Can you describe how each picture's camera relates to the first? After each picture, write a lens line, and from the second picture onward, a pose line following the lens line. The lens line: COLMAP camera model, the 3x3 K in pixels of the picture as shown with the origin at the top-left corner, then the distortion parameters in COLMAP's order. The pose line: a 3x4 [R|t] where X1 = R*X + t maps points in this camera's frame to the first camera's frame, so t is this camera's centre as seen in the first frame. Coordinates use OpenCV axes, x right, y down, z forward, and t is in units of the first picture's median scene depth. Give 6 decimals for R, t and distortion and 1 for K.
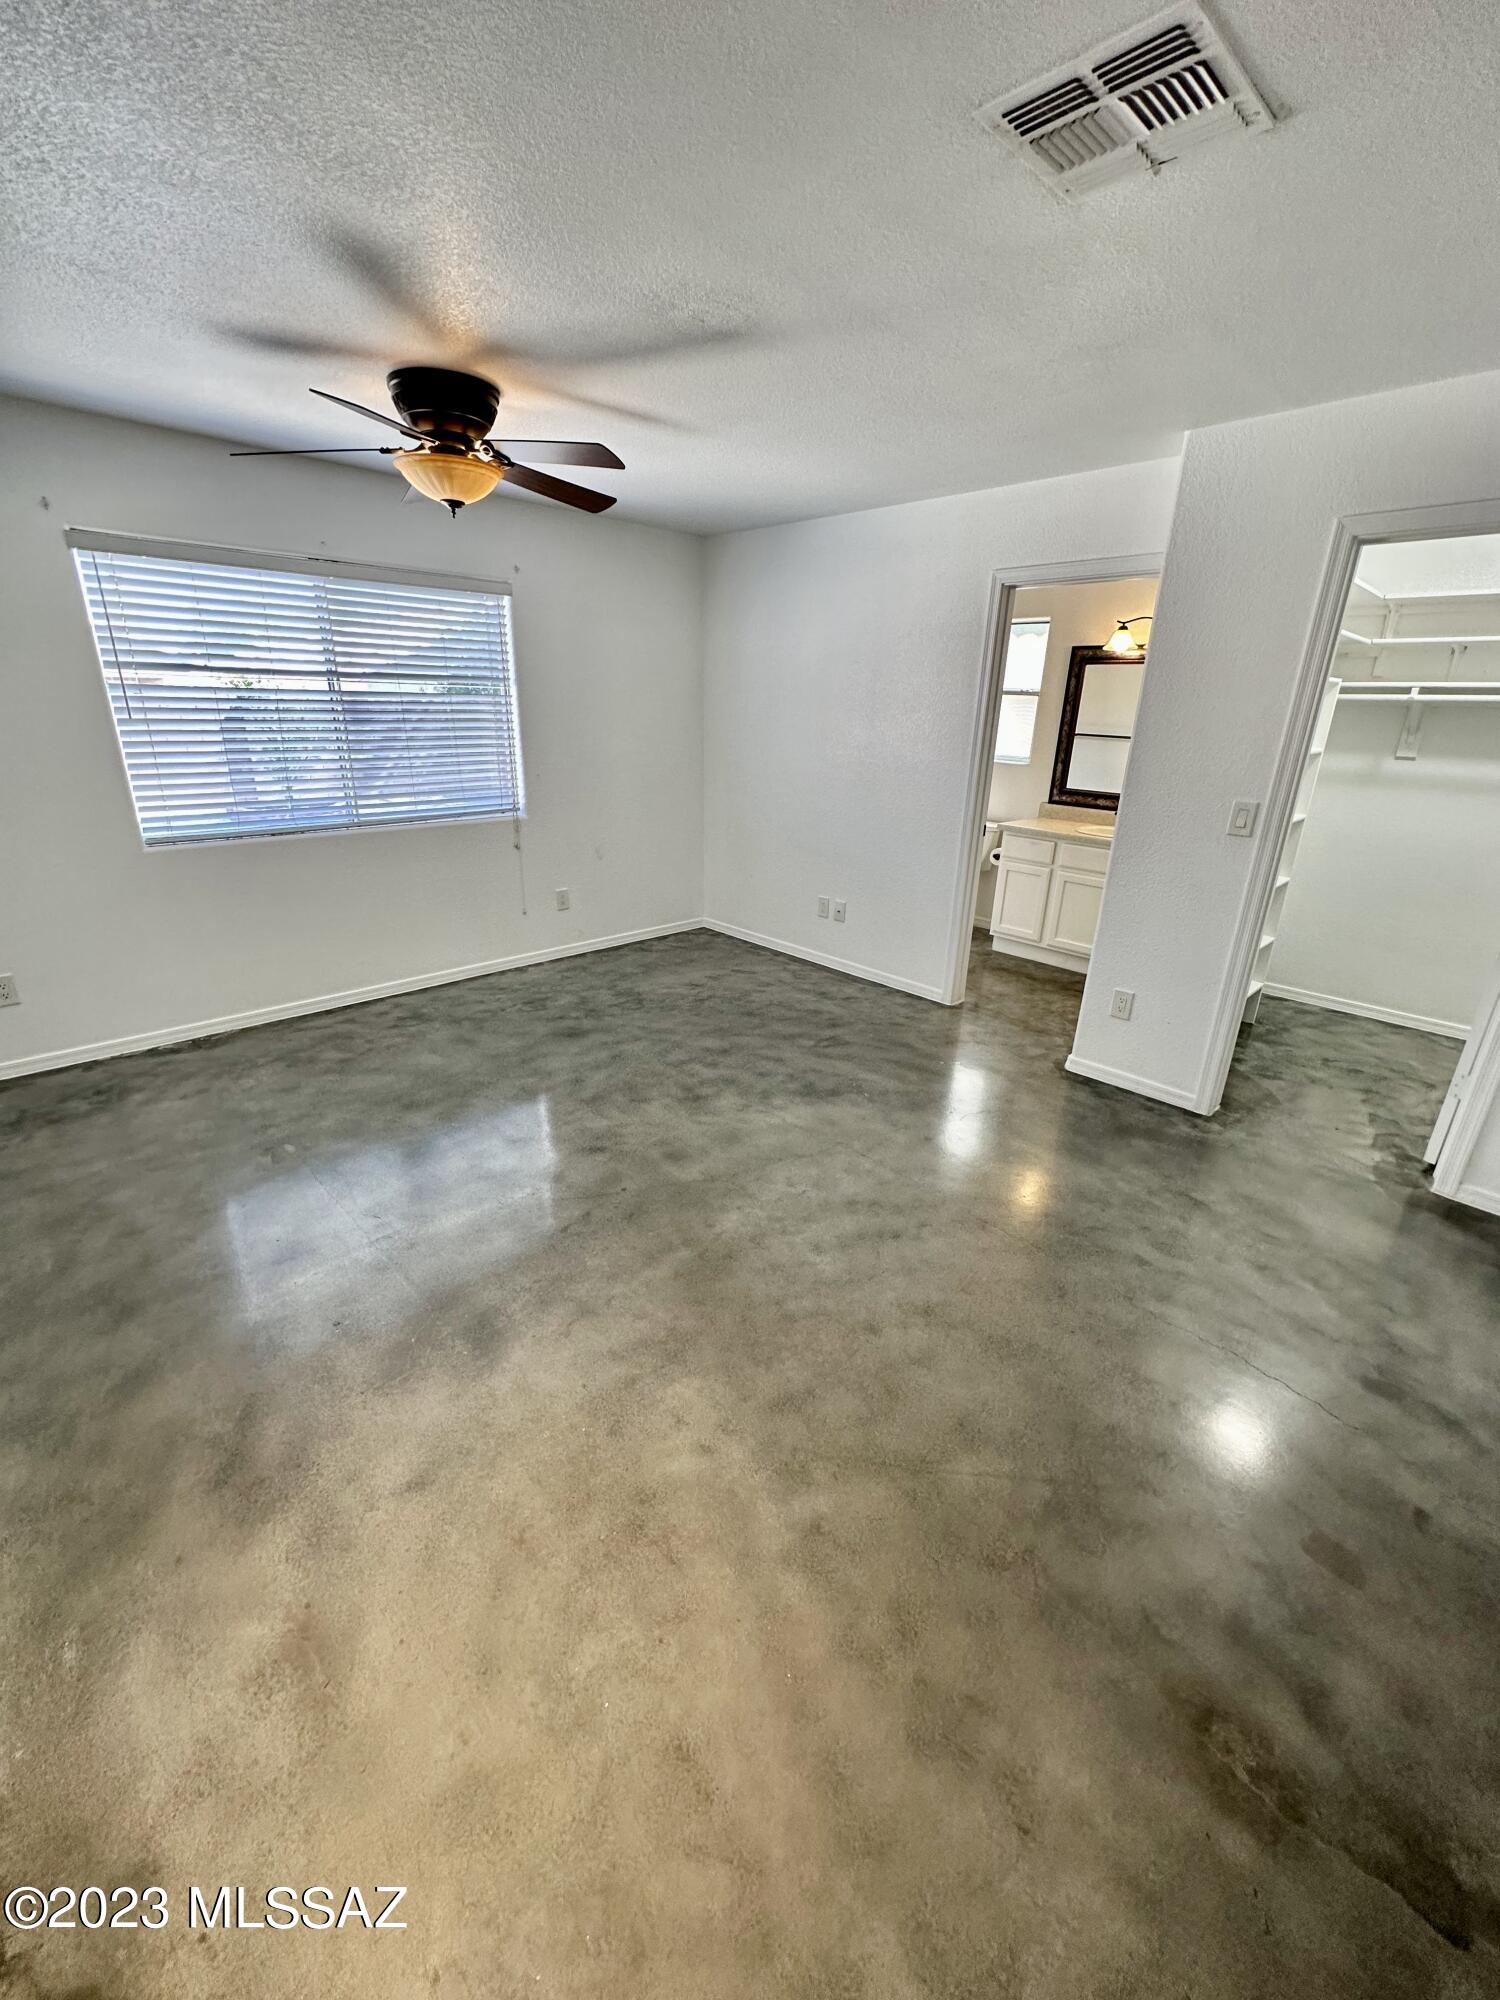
lens RADIAL K [[797.5, 0, 747.9], [0, 797.5, 999.9], [0, 0, 1]] dist [-0.002470, 0.000714]
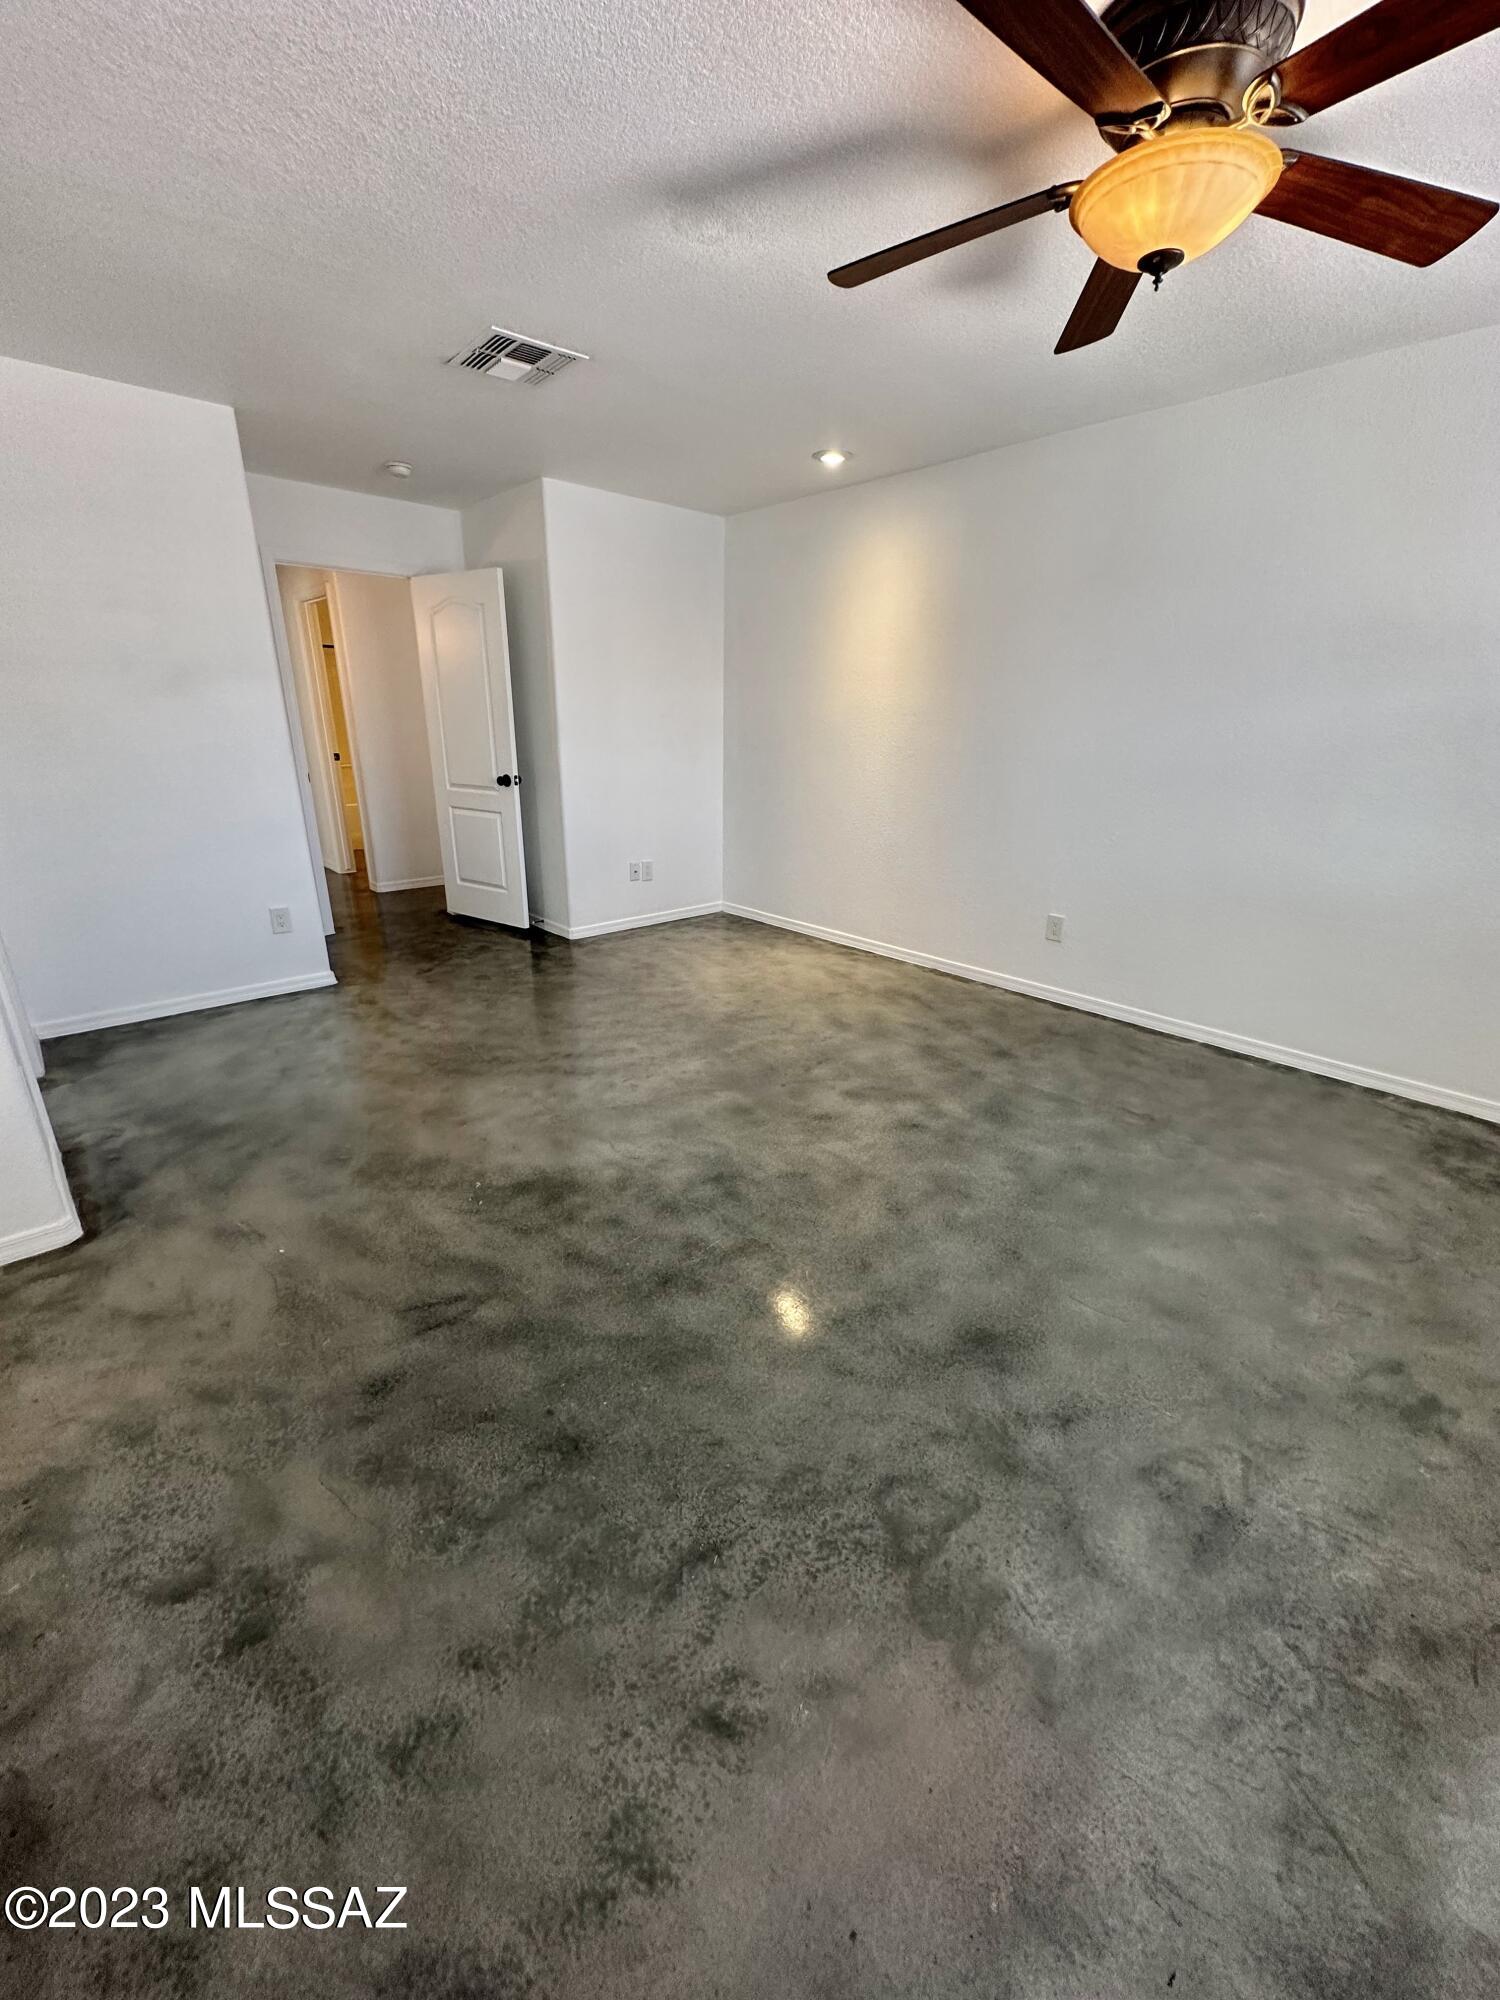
lens RADIAL K [[797.5, 0, 747.9], [0, 797.5, 999.9], [0, 0, 1]] dist [-0.002470, 0.000714]
pose [[-0.998818, -0.046998, 0.012424, -0.084764], [-0.027811, 0.762058, 0.646911, -0.437639], [-0.039871, 0.645801, -0.762464, 1.331847]]
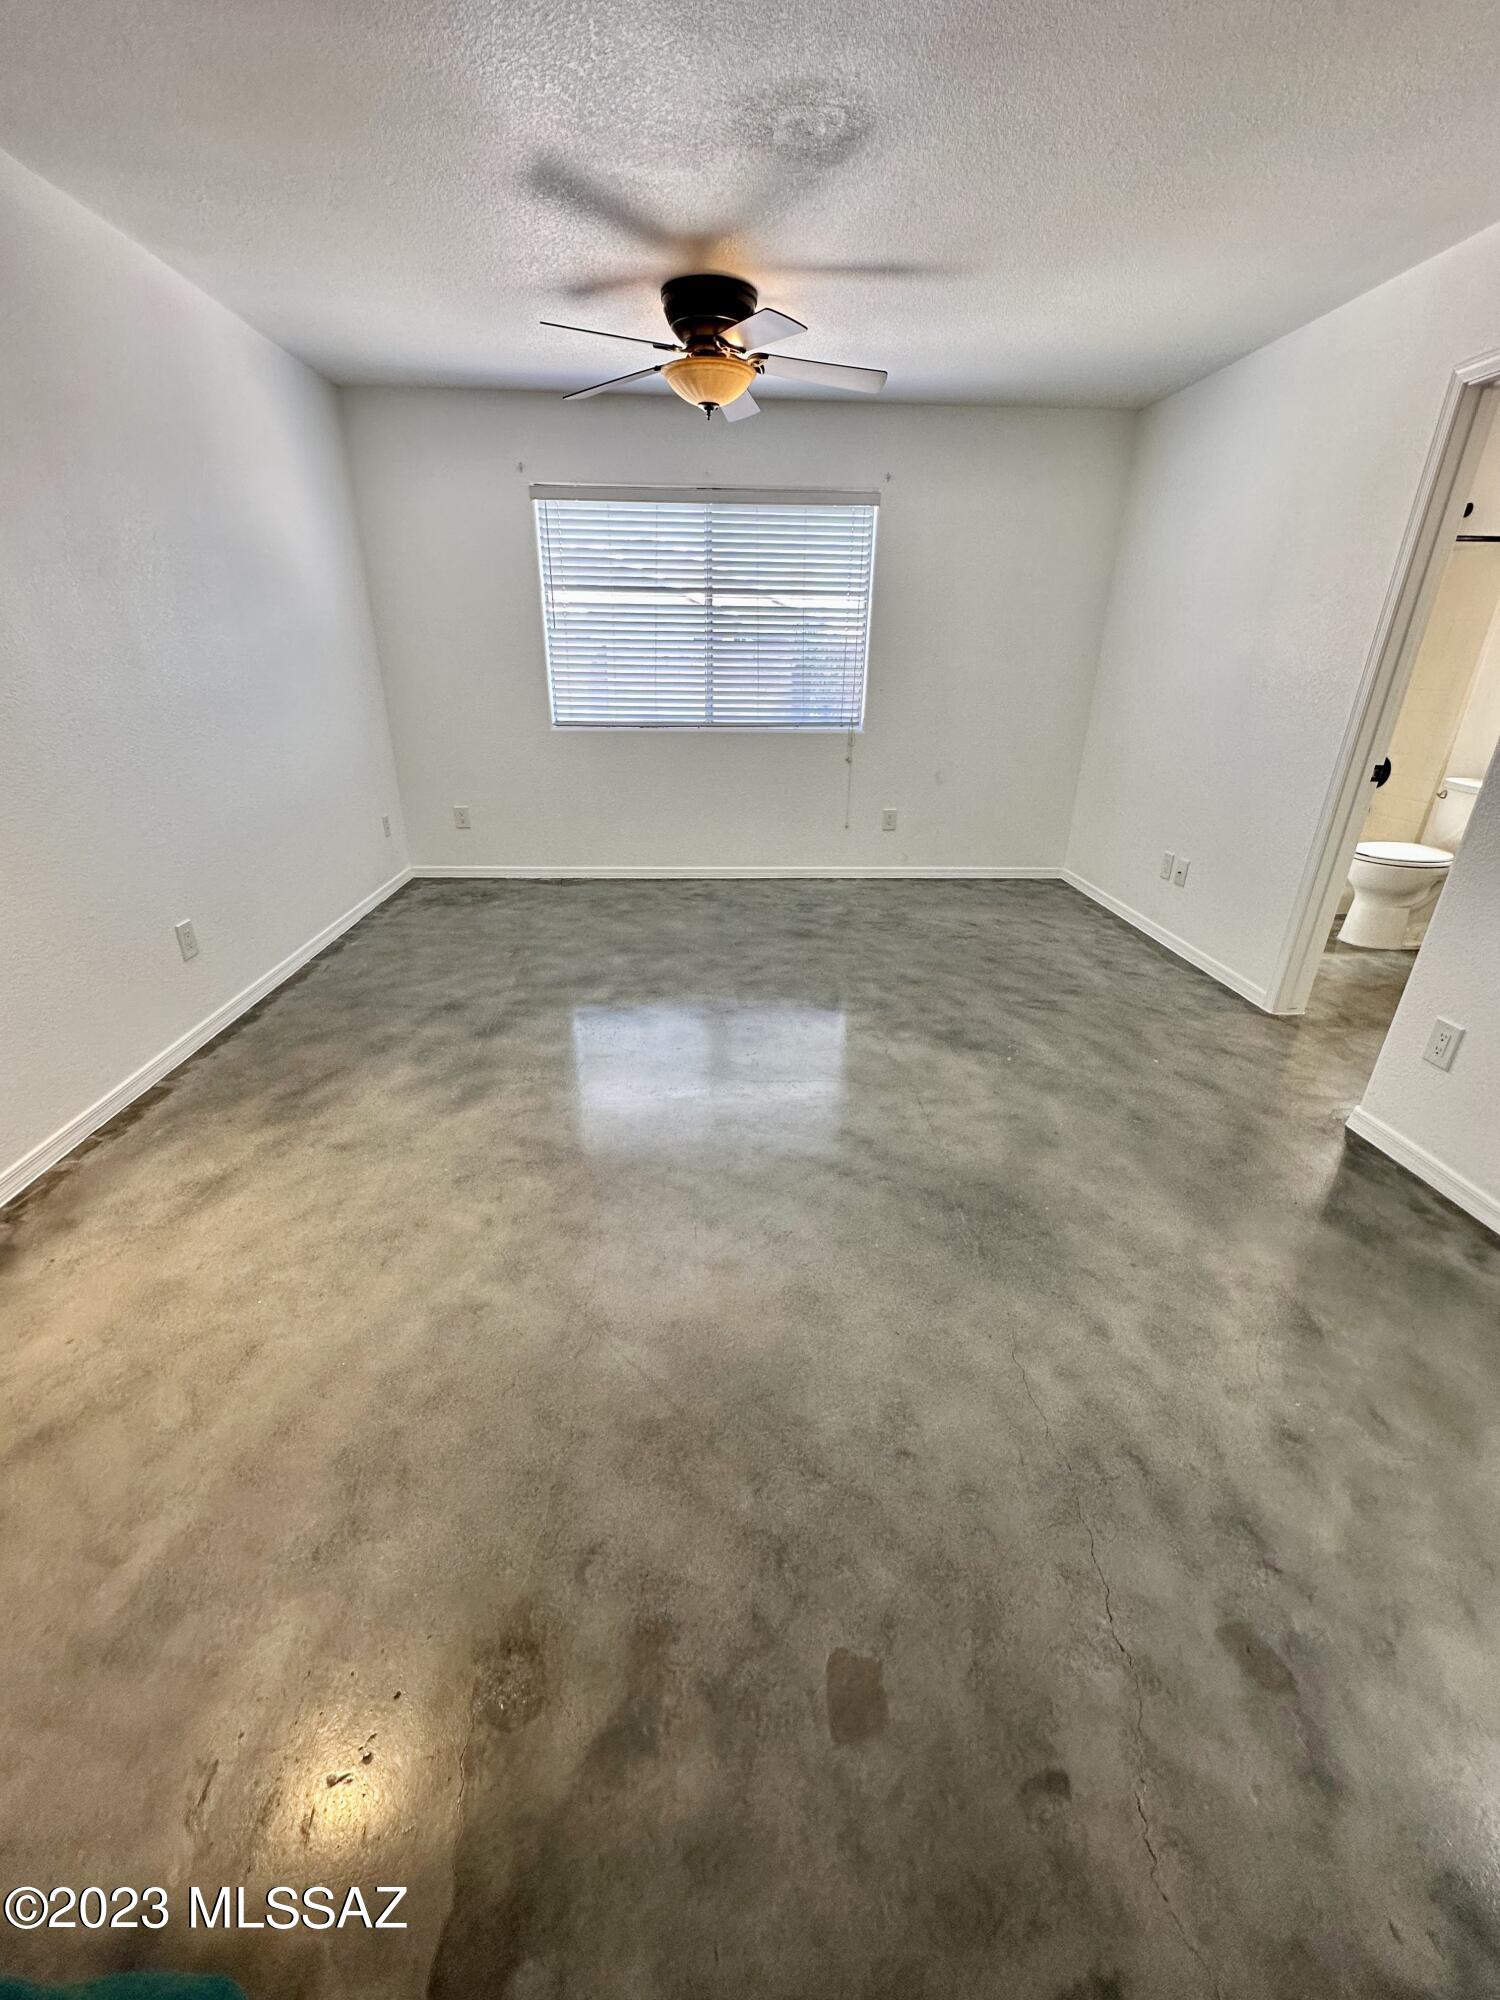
lens RADIAL K [[797.5, 0, 747.9], [0, 797.5, 999.9], [0, 0, 1]] dist [-0.002470, 0.000714]
pose [[0.754724, 0.249454, -0.606766, 0.407317], [-0.225293, 0.967192, 0.117402, 0.020816], [0.616145, 0.048094, 0.786163, 0.157094]]
